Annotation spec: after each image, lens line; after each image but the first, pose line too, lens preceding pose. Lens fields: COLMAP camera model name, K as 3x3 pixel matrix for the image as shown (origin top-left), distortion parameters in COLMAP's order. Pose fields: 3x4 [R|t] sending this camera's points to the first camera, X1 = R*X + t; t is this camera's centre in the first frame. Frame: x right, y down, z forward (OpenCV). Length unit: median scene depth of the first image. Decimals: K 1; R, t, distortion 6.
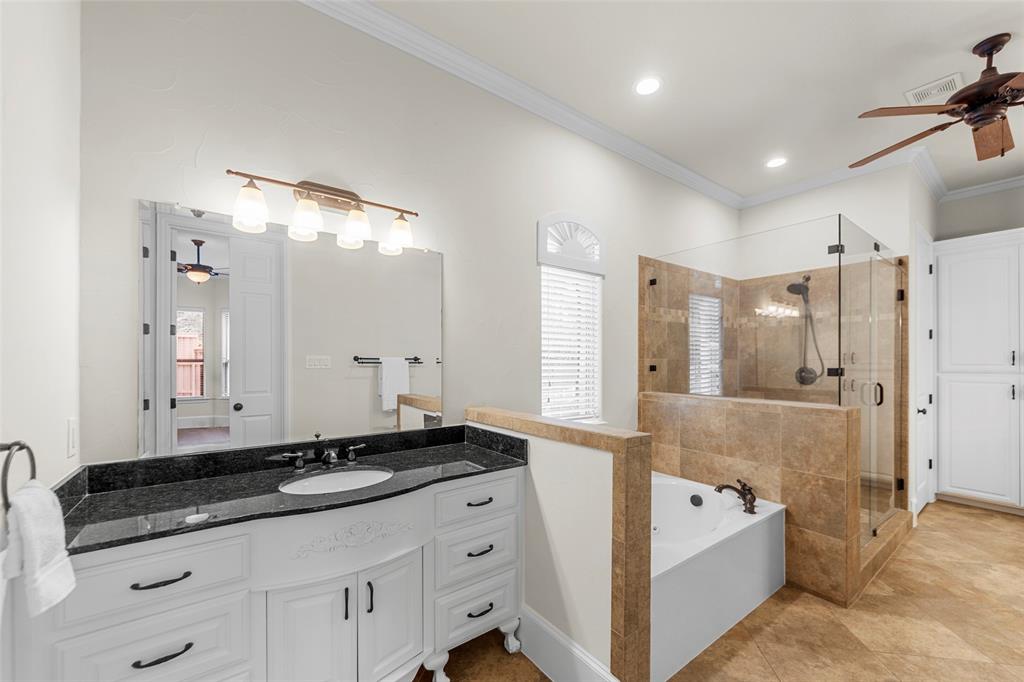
lens RADIAL K [[389.3, 0, 514.9], [0, 389.3, 349.0], [0, 0, 1]] dist [-0.018758, 0.004942]
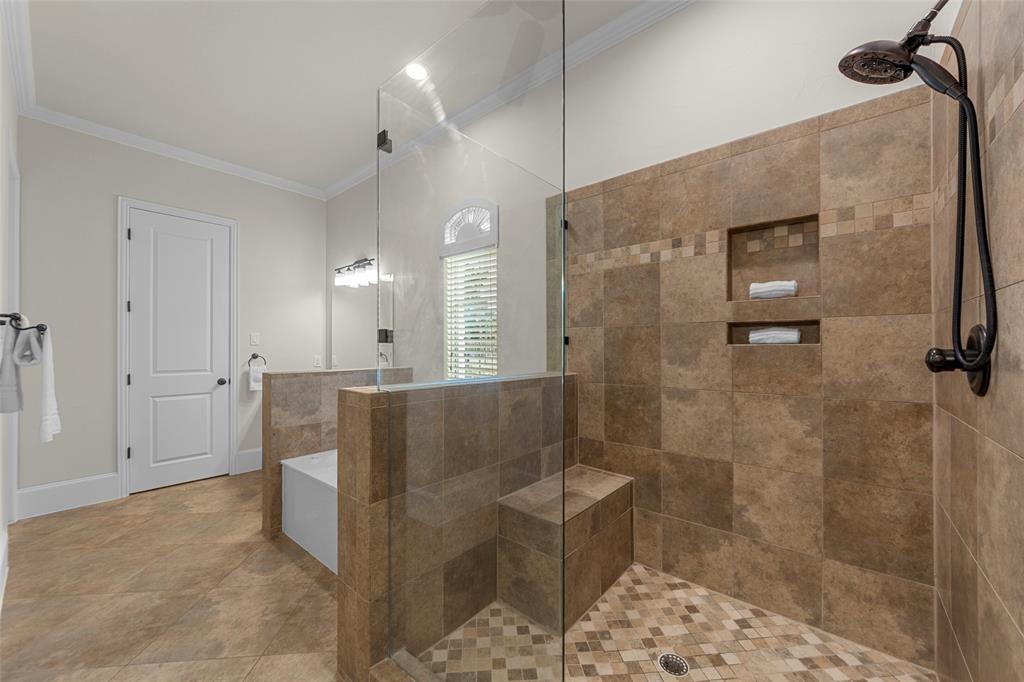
lens RADIAL K [[389.3, 0, 514.9], [0, 389.3, 349.0], [0, 0, 1]] dist [-0.018758, 0.004942]
pose [[0.256953, -0.022650, -0.966159, 1.037779], [0.008568, 0.999739, -0.021159, 0.078765], [0.966386, -0.002841, 0.257080, 0.723333]]
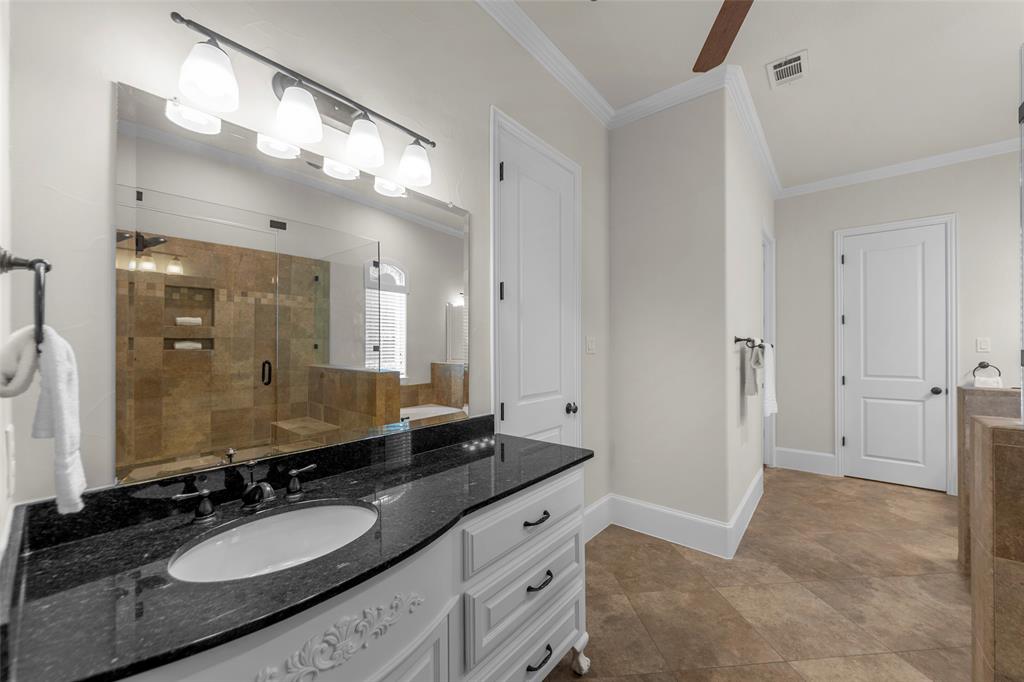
lens RADIAL K [[389.3, 0, 514.9], [0, 389.3, 349.0], [0, 0, 1]] dist [-0.018758, 0.004942]
pose [[-0.967733, -0.019756, -0.251204, 1.109048], [-0.019773, 0.999801, -0.002457, 0.055513], [0.251202, 0.002589, -0.967931, 0.900092]]
